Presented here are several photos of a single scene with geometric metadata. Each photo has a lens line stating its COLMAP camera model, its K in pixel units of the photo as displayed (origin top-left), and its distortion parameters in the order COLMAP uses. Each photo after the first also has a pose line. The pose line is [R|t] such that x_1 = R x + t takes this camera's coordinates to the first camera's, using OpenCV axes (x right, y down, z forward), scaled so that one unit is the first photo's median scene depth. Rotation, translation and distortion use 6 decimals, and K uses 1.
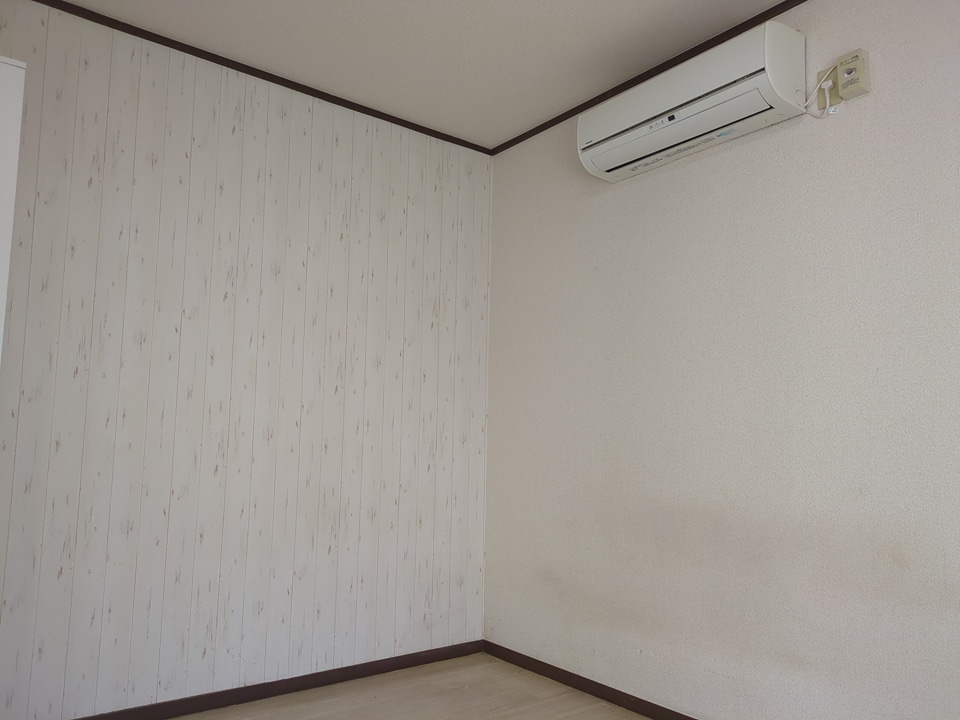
lens RADIAL K [[713.4, 0, 479.3], [0, 713.4, 364.1], [0, 0, 1]] dist [0.013455, -0.008001]
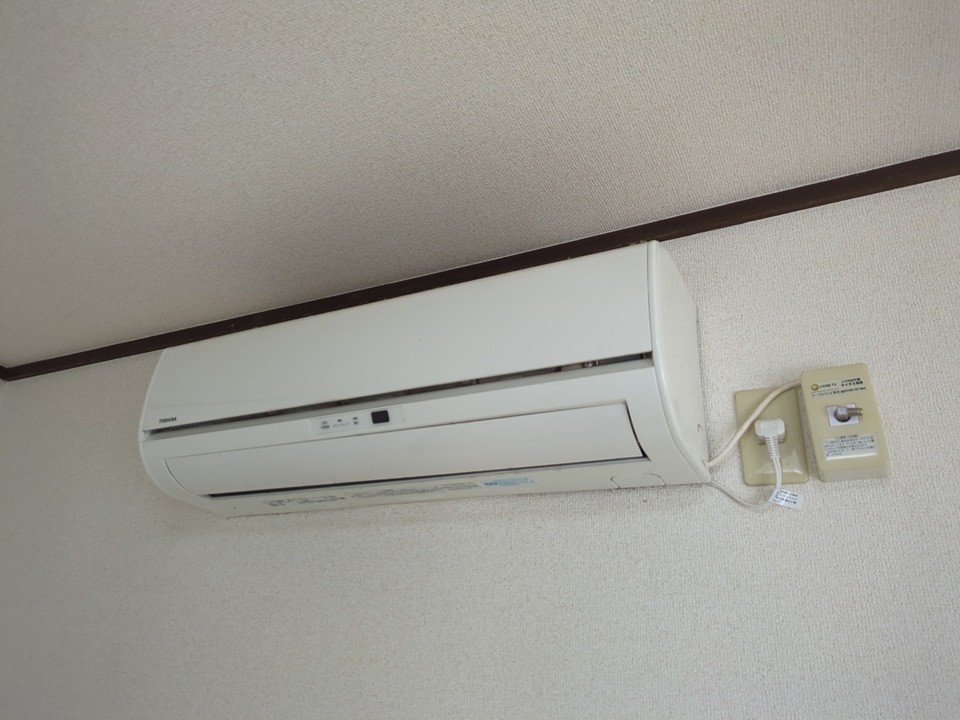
lens RADIAL K [[713.4, 0, 482.6], [0, 713.4, 360.3], [0, 0, 1]] dist [0.013455, -0.008001]
pose [[0.898325, 0.224754, 0.377489, 0.182017], [-0.093884, 0.937595, -0.334816, -0.270331], [-0.429183, 0.265333, 0.863366, 0.695901]]
